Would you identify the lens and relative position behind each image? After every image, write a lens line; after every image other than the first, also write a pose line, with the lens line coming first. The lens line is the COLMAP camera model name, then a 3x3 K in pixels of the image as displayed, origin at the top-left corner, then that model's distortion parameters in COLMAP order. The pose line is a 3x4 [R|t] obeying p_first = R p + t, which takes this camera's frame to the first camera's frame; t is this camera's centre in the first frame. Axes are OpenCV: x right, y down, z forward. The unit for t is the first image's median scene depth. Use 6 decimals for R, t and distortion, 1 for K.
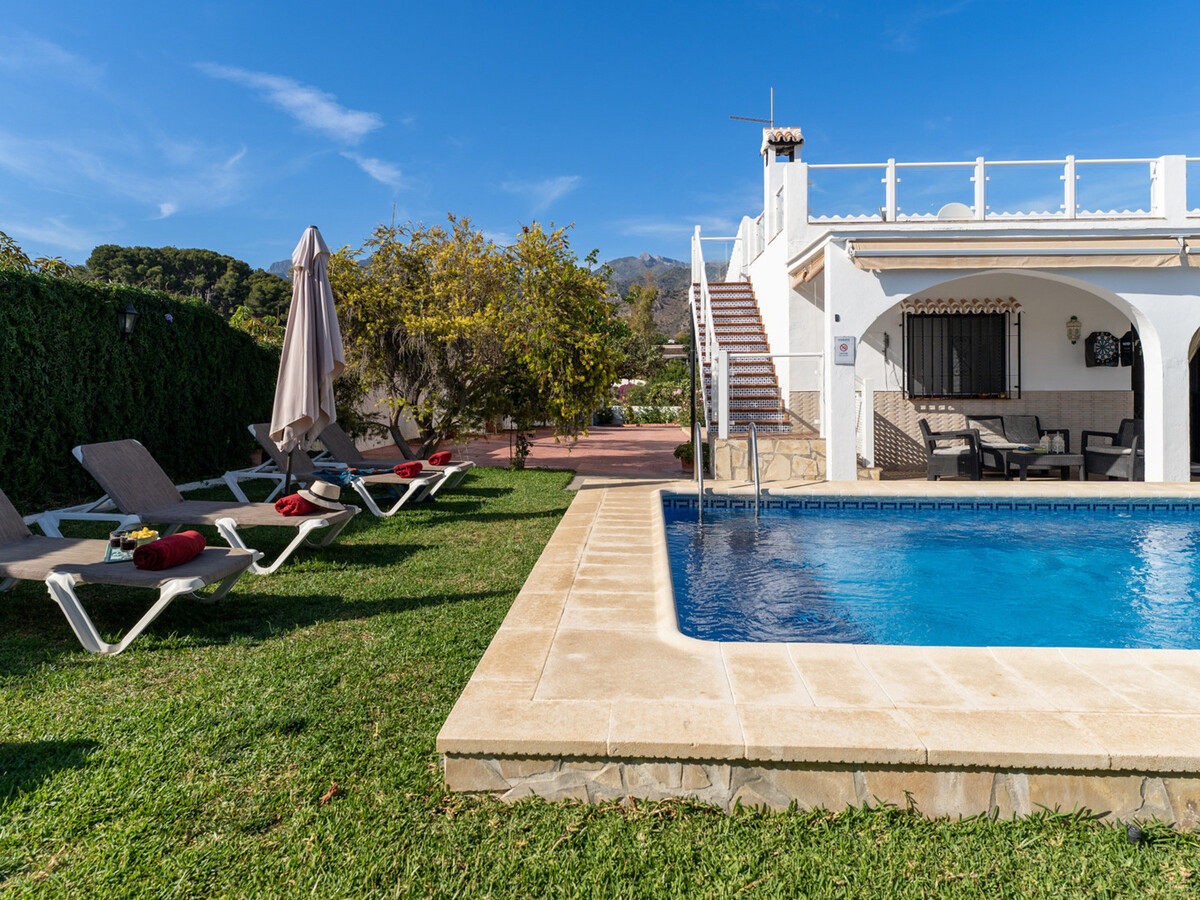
lens RADIAL K [[704.9, 0, 618.0], [0, 704.9, 382.3], [0, 0, 1]] dist [-0.007119, -0.004124]
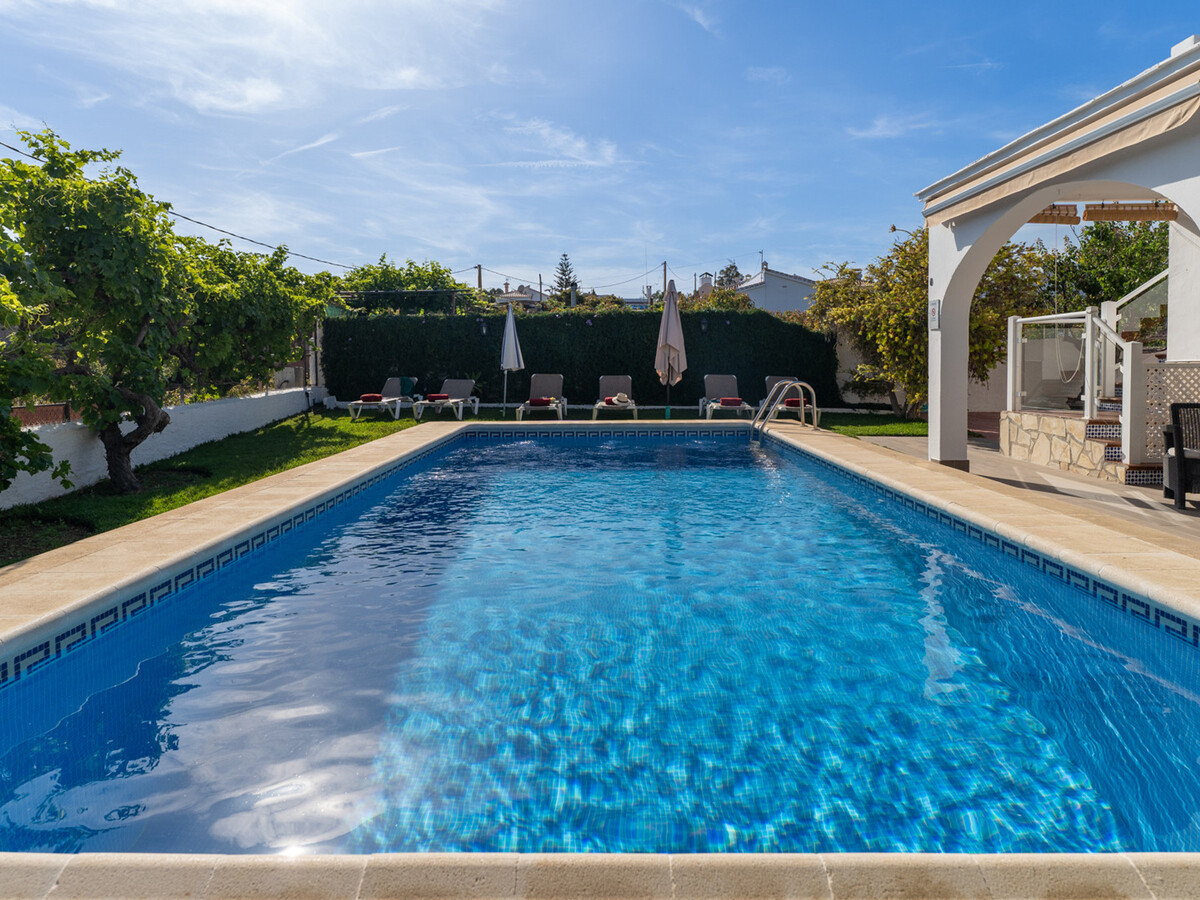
lens RADIAL K [[704.9, 0, 604.1], [0, 704.9, 384.6], [0, 0, 1]] dist [-0.007119, -0.004124]
pose [[0.053522, 0.034578, -0.997968, 0.984475], [0.002044, 0.999394, 0.034737, 0.011851], [0.998565, -0.003899, 0.053419, 0.393223]]
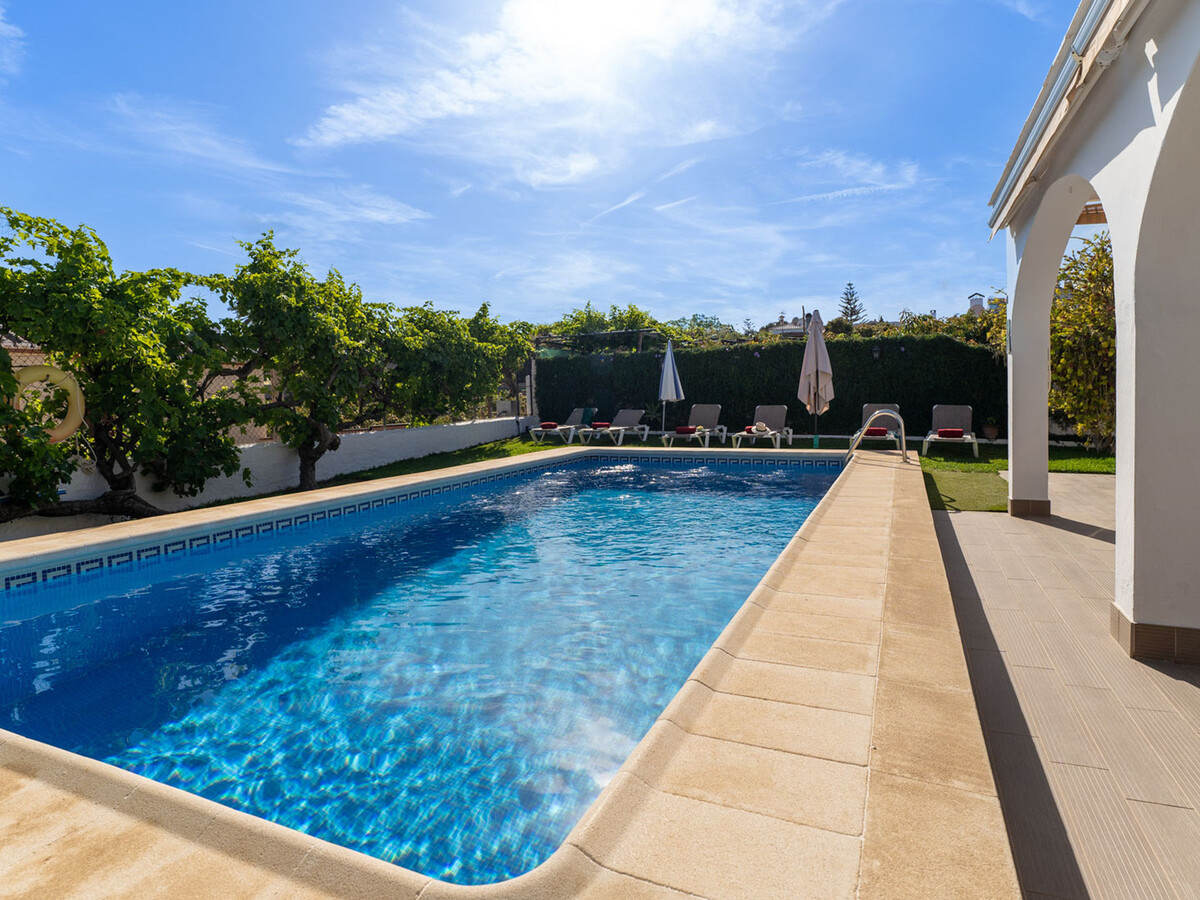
lens RADIAL K [[678.8, 0, 625.9], [0, 678.8, 419.2], [0, 0, 1]] dist [-0.019369, 0.005562]
pose [[-0.355227, 0.039599, -0.933941, 0.975723], [0.017156, 0.999210, 0.035841, 0.016224], [0.934623, -0.003291, -0.355625, 0.680971]]
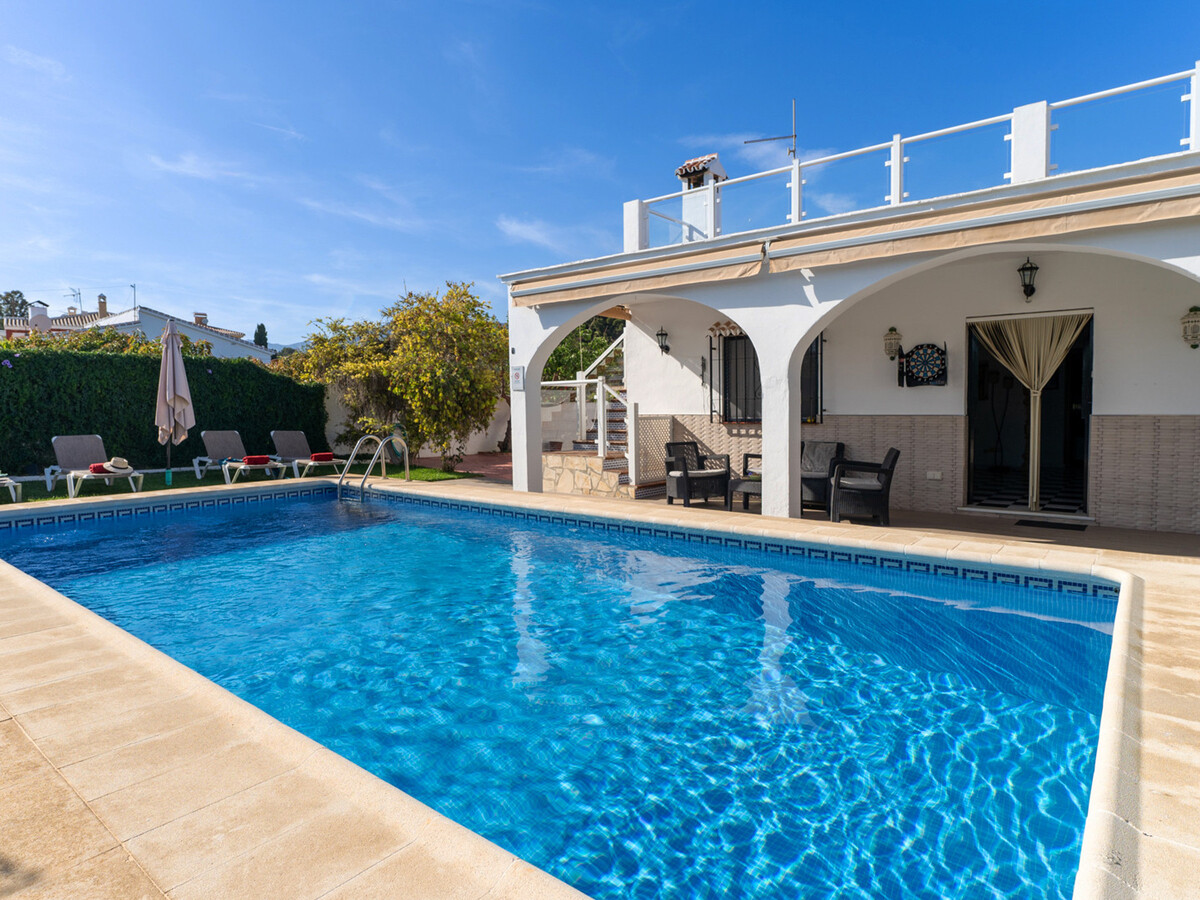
lens RADIAL K [[678.8, 0, 626.9], [0, 678.8, 437.2], [0, 0, 1]] dist [-0.019369, 0.005562]
pose [[0.821788, 0.022272, -0.569358, 0.876481], [0.001663, 0.999138, 0.041485, 0.004816], [0.569791, -0.035039, 0.821042, 0.140784]]
